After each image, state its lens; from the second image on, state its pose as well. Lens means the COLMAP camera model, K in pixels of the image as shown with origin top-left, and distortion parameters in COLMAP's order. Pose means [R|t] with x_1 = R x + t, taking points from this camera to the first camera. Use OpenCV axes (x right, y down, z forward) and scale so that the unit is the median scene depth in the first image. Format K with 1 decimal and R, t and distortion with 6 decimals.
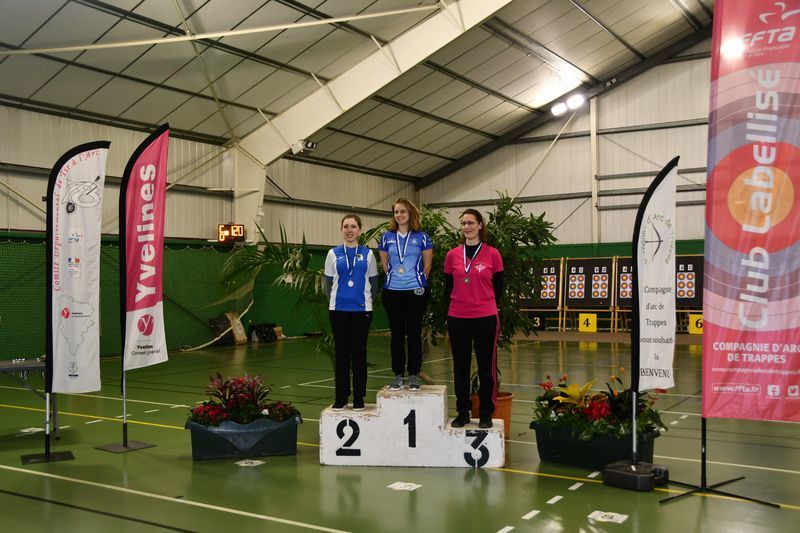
lens RADIAL K [[842.1, 0, 400.0], [0, 842.1, 295.2], [0, 0, 1]] dist [-0.015980, 0.000000]
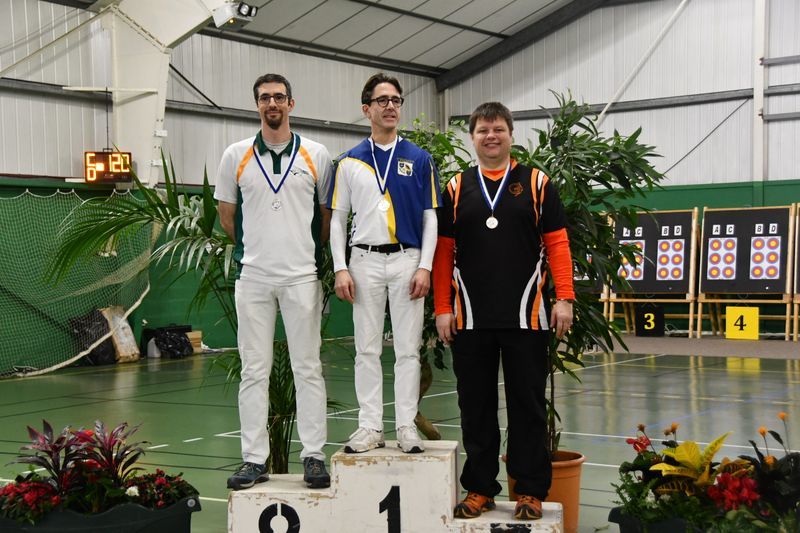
lens RADIAL K [[1414.1, 0, 411.0], [0, 1414.1, 290.8], [0, 0, 1]] dist [0.370504, 0.000000]
pose [[0.999703, -0.002520, -0.024247, 0.047006], [0.002858, 0.999899, 0.013909, -0.005766], [0.024209, -0.013974, 0.999609, 0.058020]]
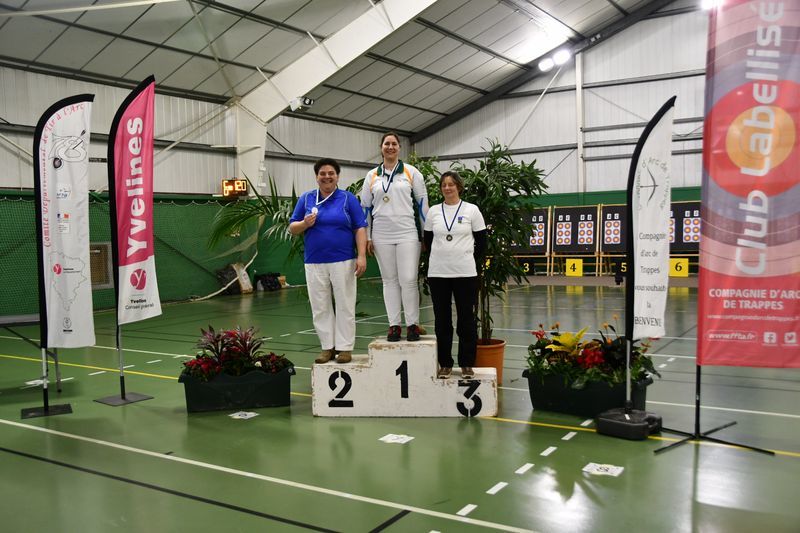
lens RADIAL K [[745.5, 0, 408.2], [0, 745.5, 289.2], [0, 0, 1]] dist [-0.051146, 0.000000]
pose [[0.999873, -0.015740, 0.002324, 0.017965], [0.015567, 0.997973, 0.061703, -0.002139], [-0.003291, -0.061659, 0.998092, 0.122480]]
